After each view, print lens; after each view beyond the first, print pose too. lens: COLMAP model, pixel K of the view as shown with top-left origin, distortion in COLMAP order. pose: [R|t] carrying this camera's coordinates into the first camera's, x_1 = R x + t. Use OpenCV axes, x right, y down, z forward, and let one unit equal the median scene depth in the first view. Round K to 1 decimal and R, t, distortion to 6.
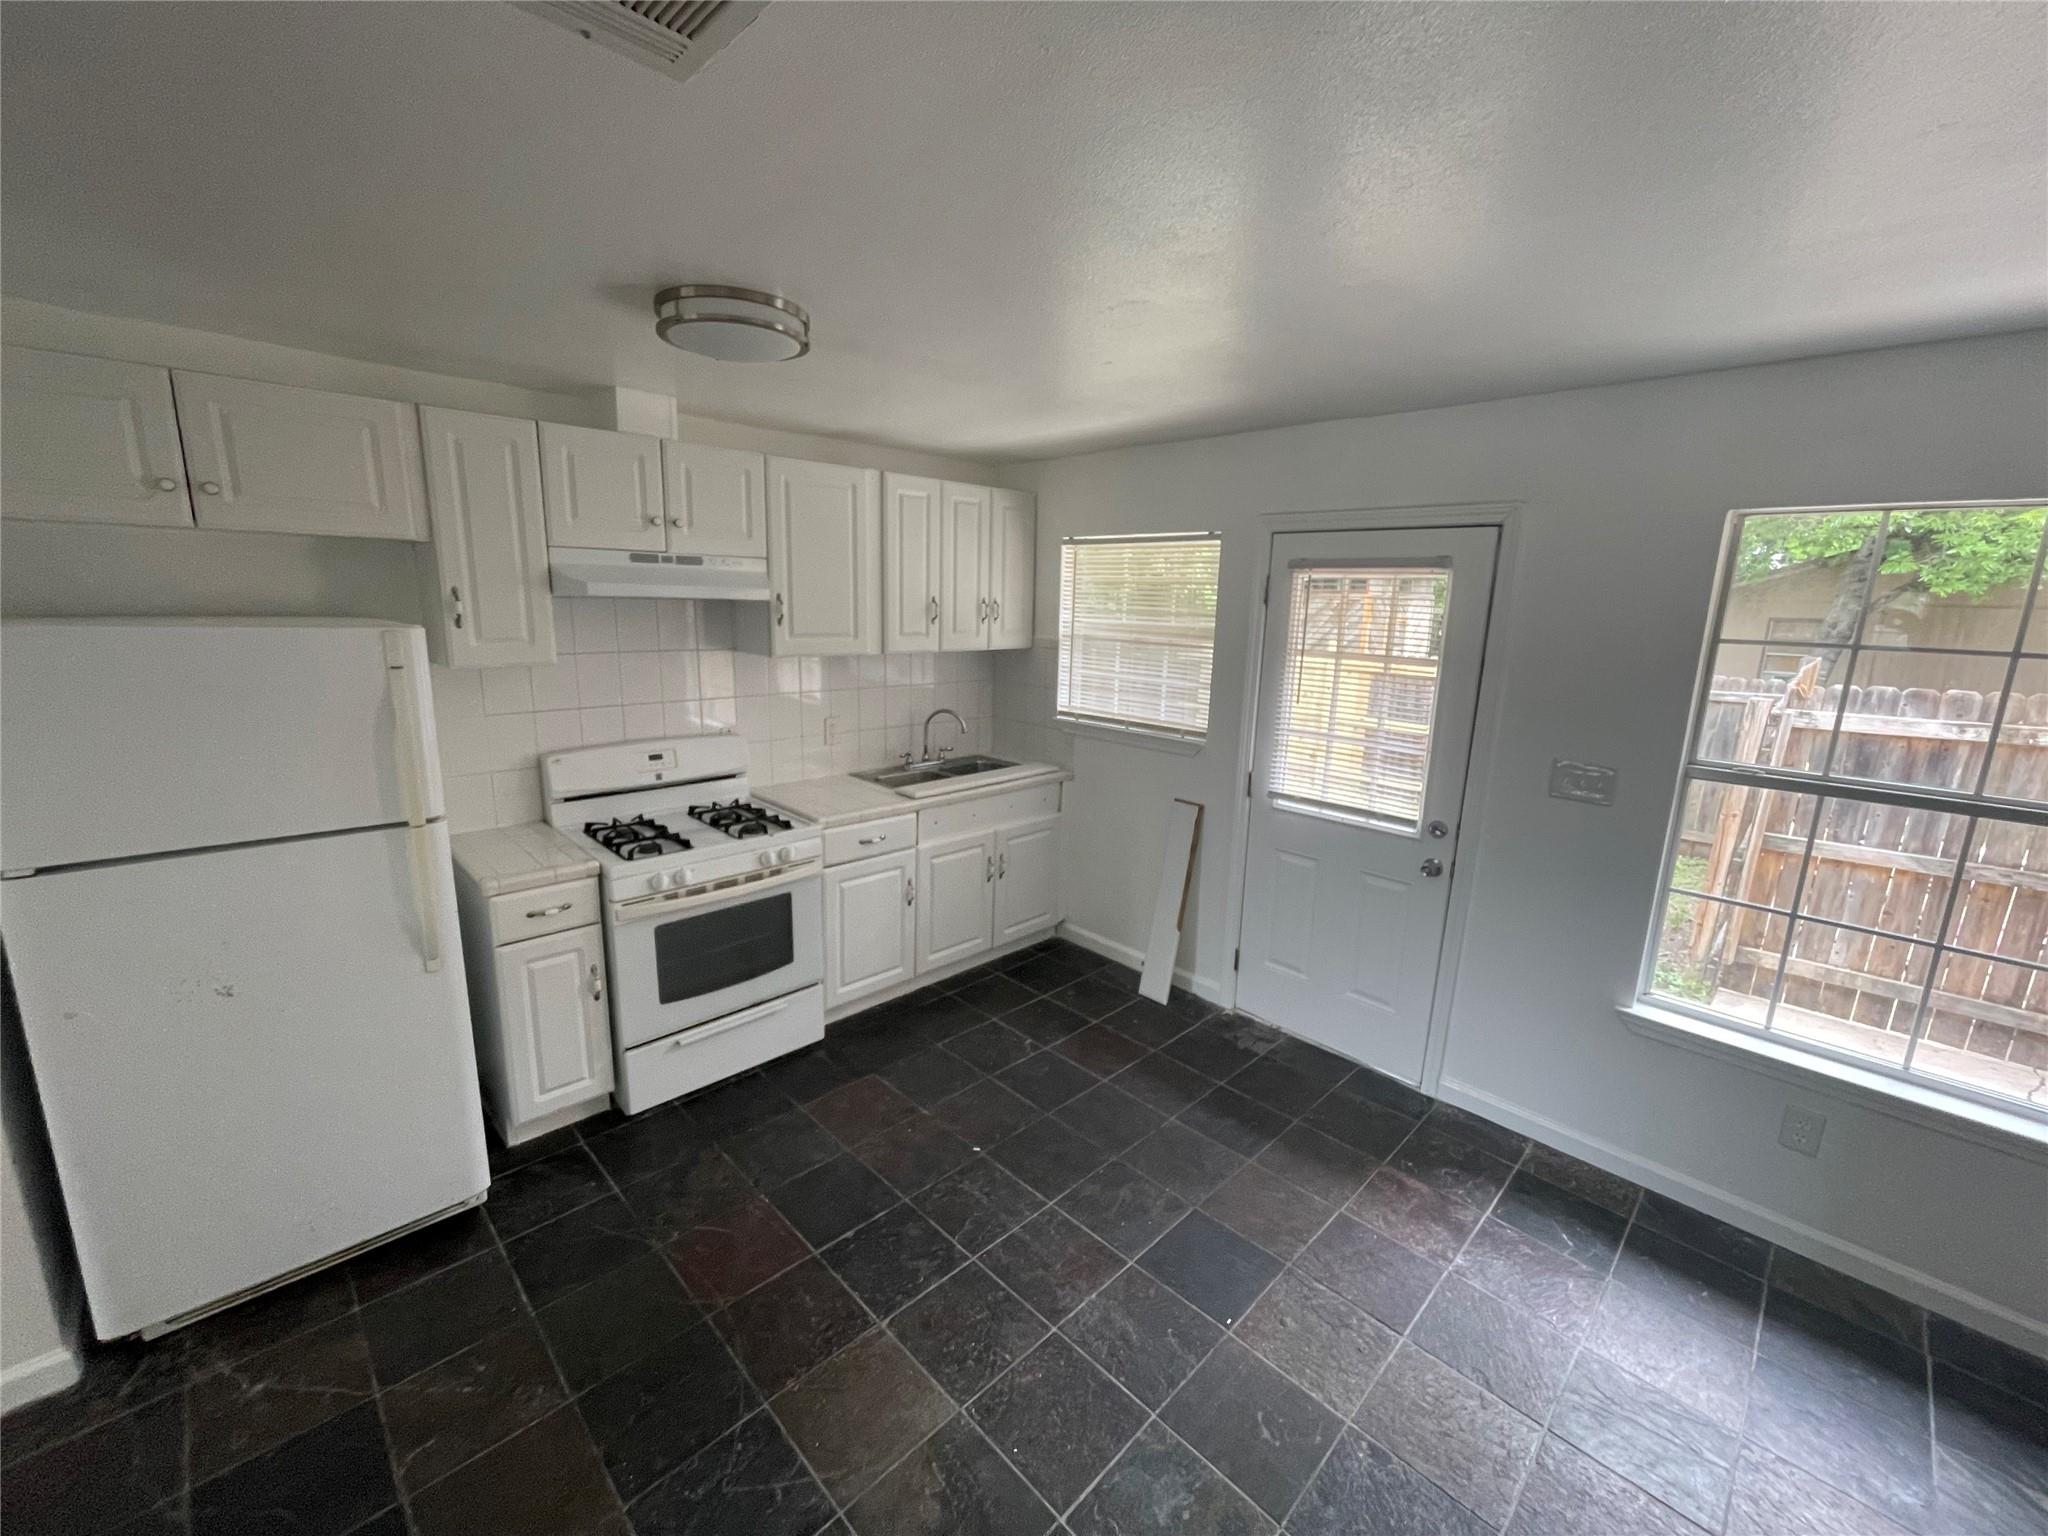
lens RADIAL K [[825.1, 0, 1024.0], [0, 825.1, 768.0], [0, 0, 1]] dist [0.002075, 0.000213]
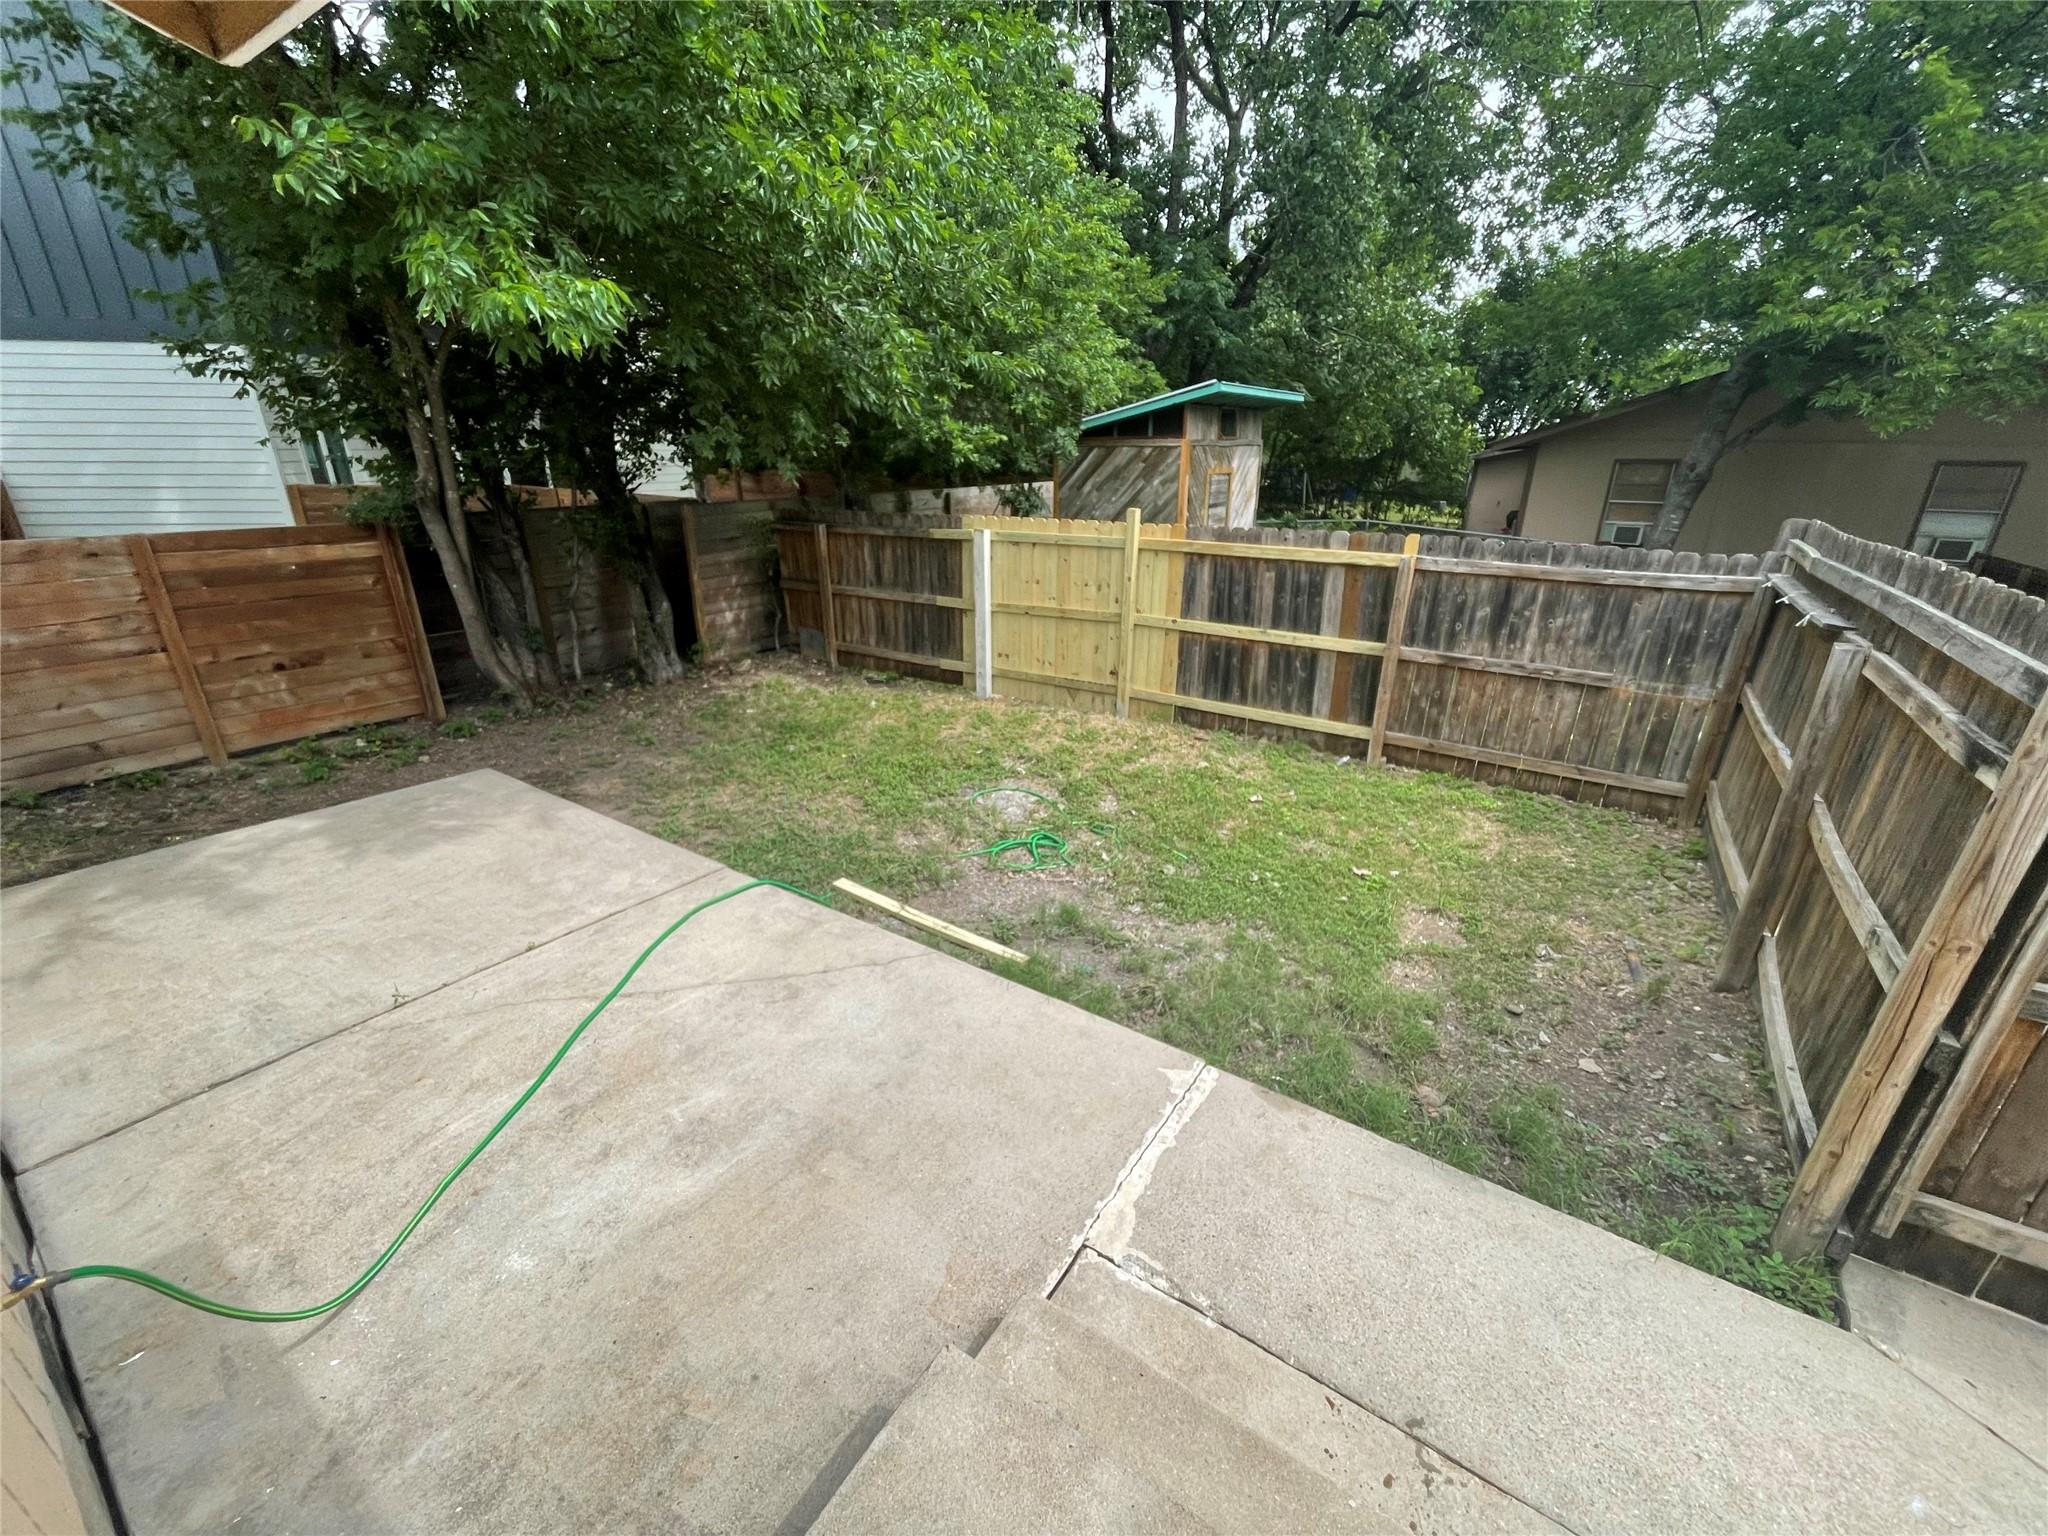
lens RADIAL K [[810.3, 0, 1033.4], [0, 810.3, 764.5], [0, 0, 1]] dist [-0.007139, 0.000003]
pose [[0.979188, -0.092857, 0.180466, 0.144075], [0.062236, 0.983737, 0.168488, -0.058926], [-0.193177, -0.153750, 0.969043, 0.310624]]
